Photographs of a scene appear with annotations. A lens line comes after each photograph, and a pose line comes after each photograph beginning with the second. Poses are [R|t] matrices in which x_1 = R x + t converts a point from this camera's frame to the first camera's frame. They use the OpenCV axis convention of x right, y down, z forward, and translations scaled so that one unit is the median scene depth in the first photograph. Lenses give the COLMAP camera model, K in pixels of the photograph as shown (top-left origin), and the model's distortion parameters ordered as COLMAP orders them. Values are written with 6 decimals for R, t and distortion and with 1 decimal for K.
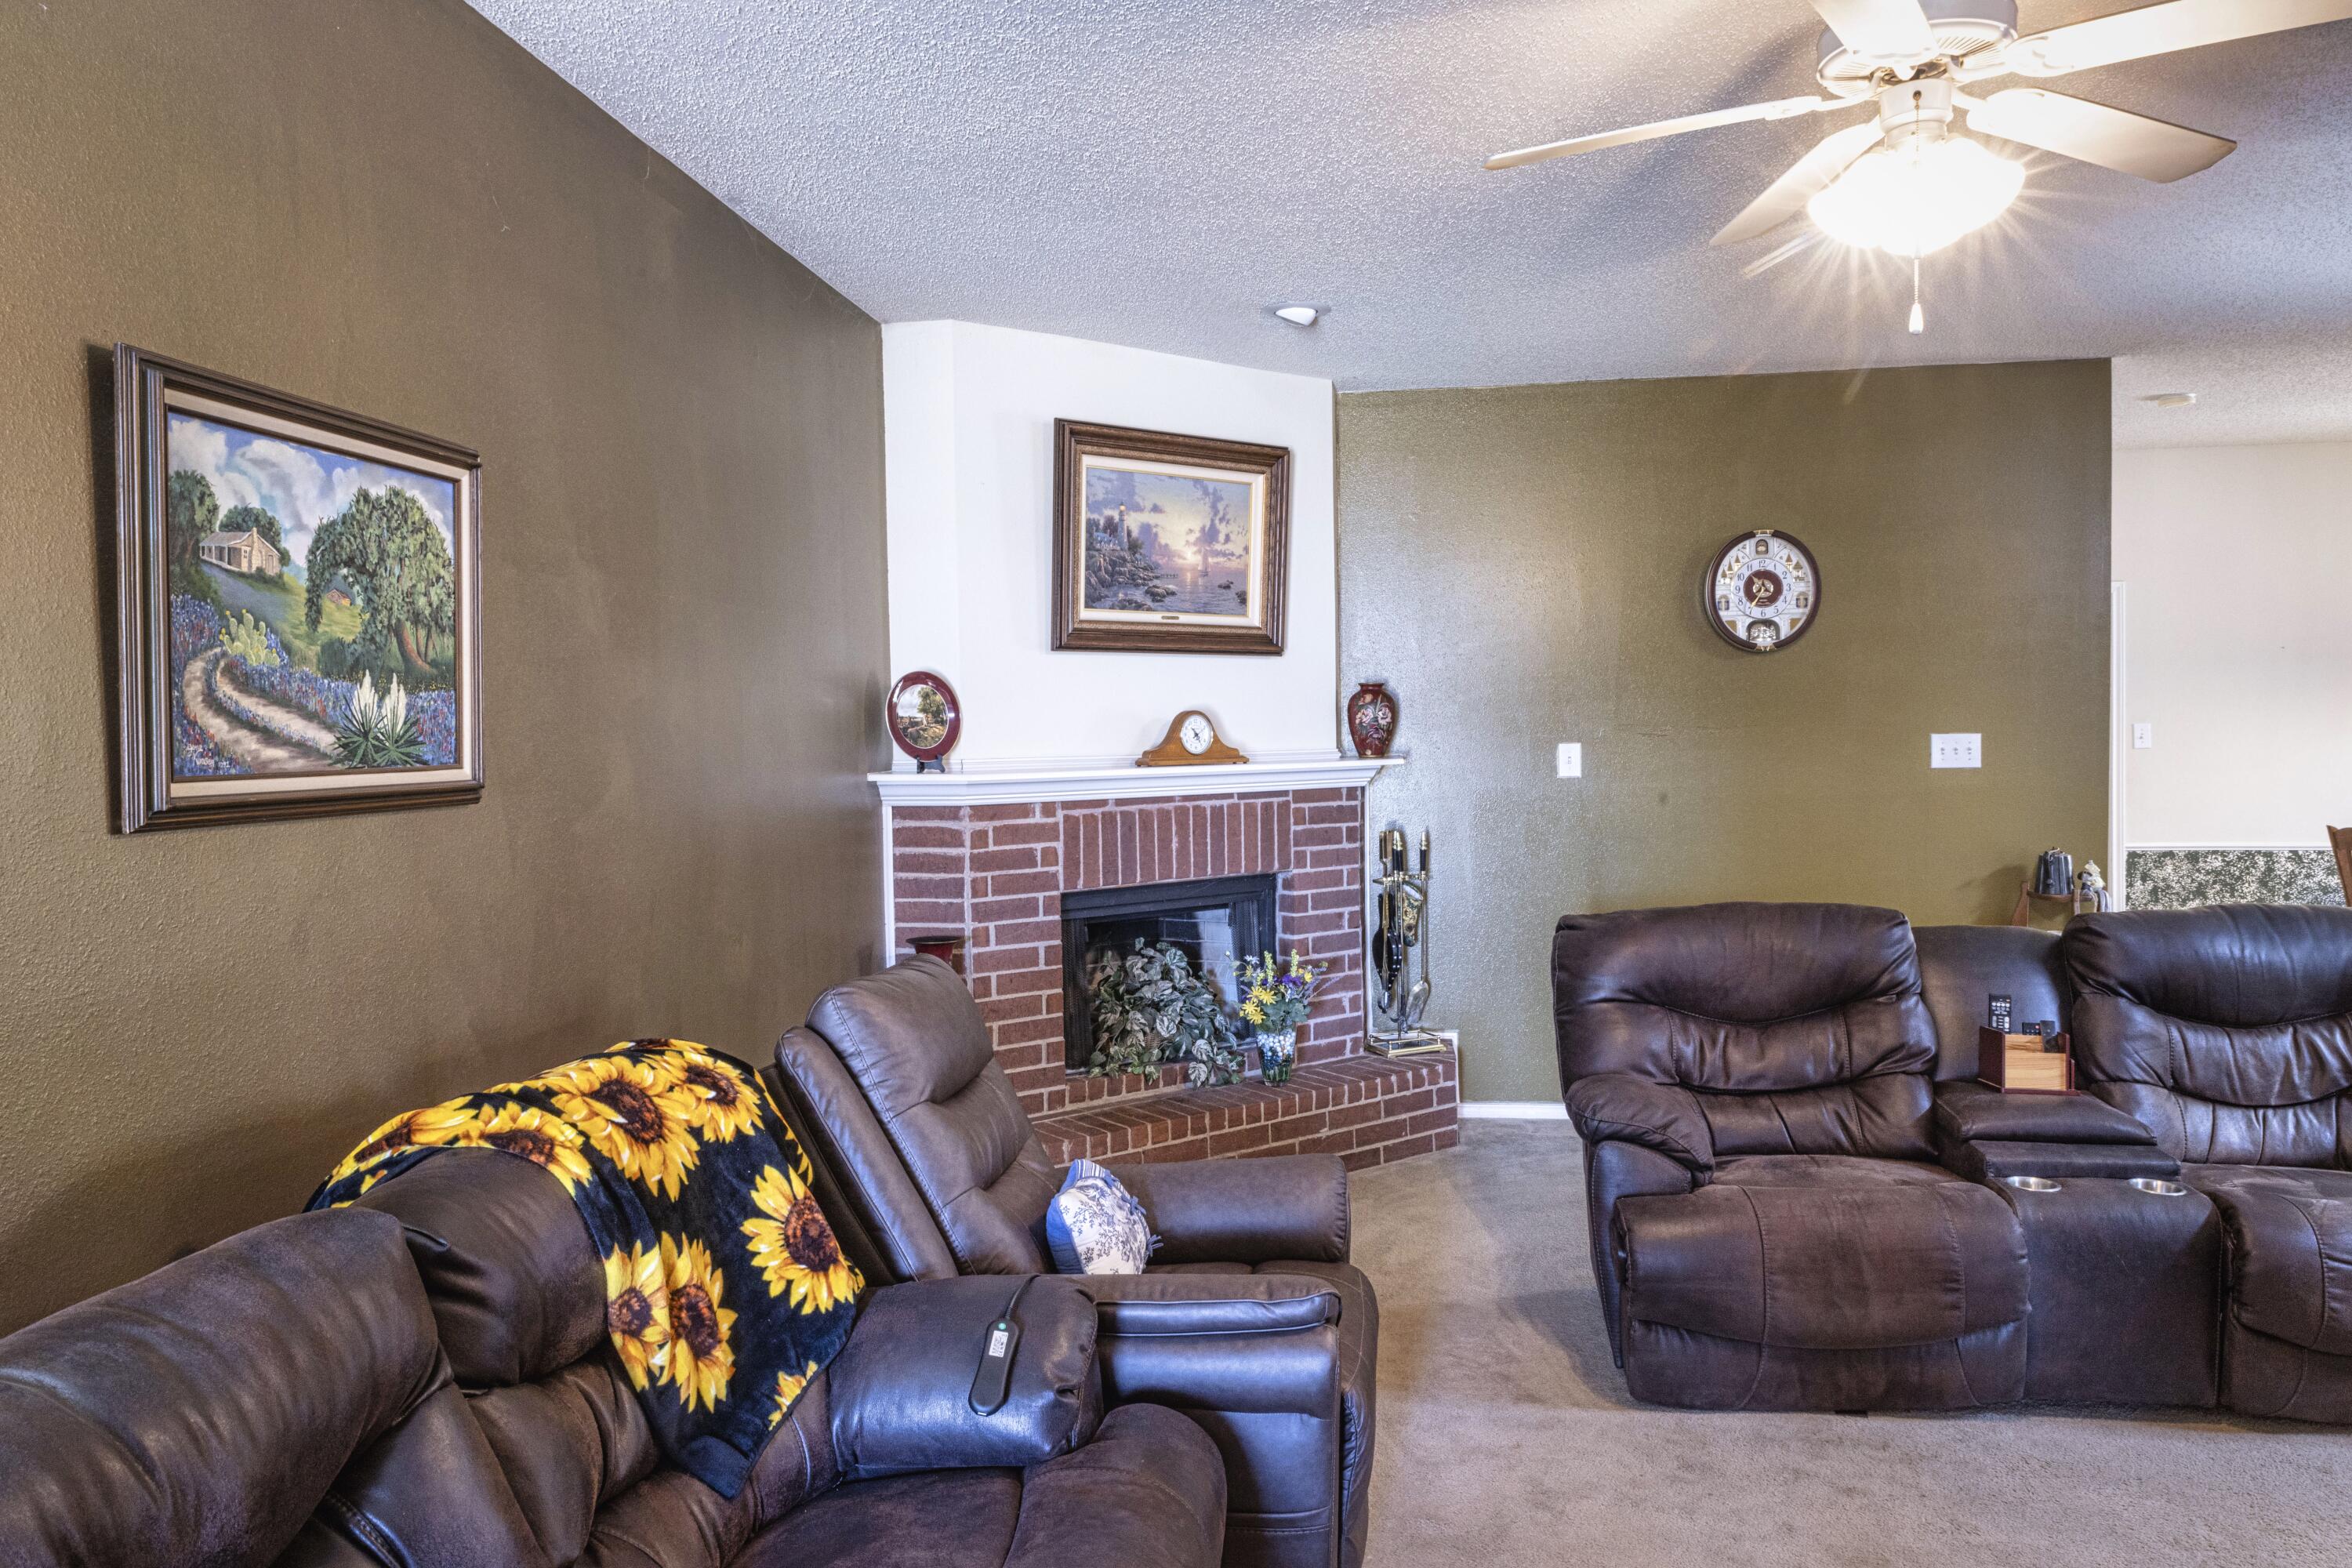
lens RADIAL K [[1567.9, 0, 1188.3], [0, 1567.9, 780.8], [0, 0, 1]] dist [0.002760, -0.001651]
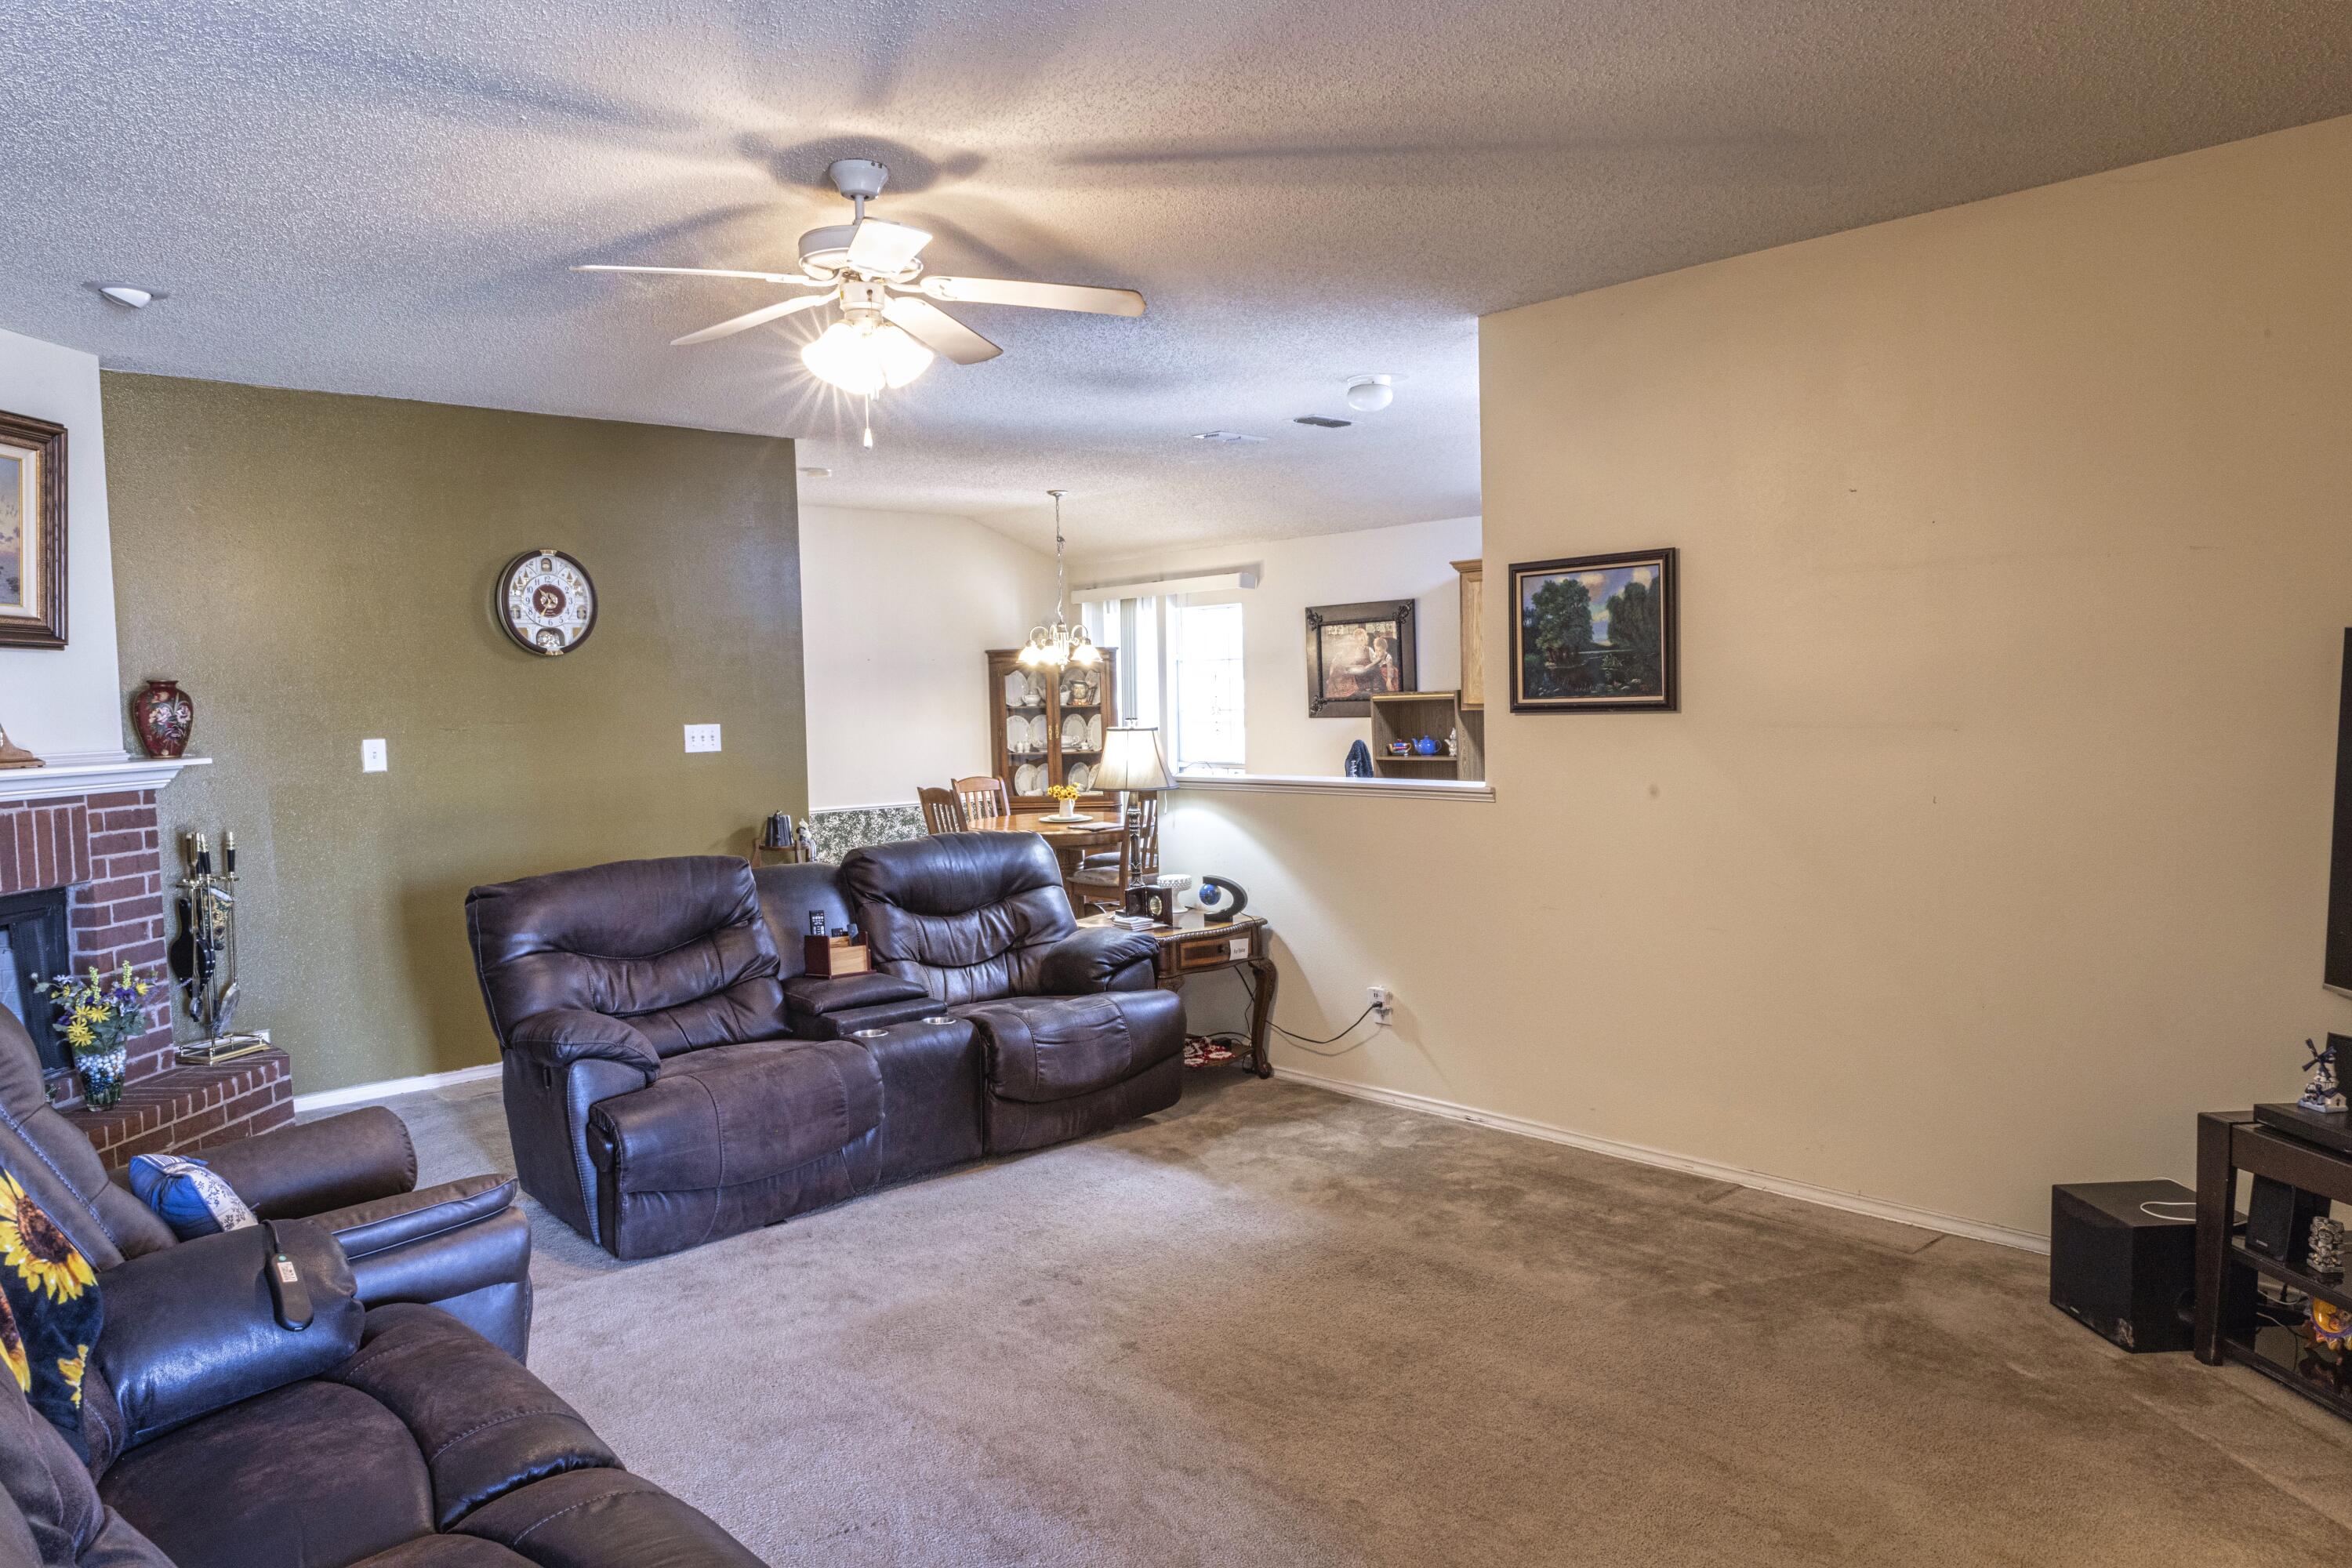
lens RADIAL K [[1591.0, 0, 1100.4], [0, 1591.0, 771.5], [0, 0, 1]] dist [0.003547, 0.000836]
pose [[0.666947, -0.034717, 0.744296, -0.251878], [0.041847, 0.999083, 0.009103, 0.009270], [-0.743929, 0.025075, 0.667788, -0.082349]]
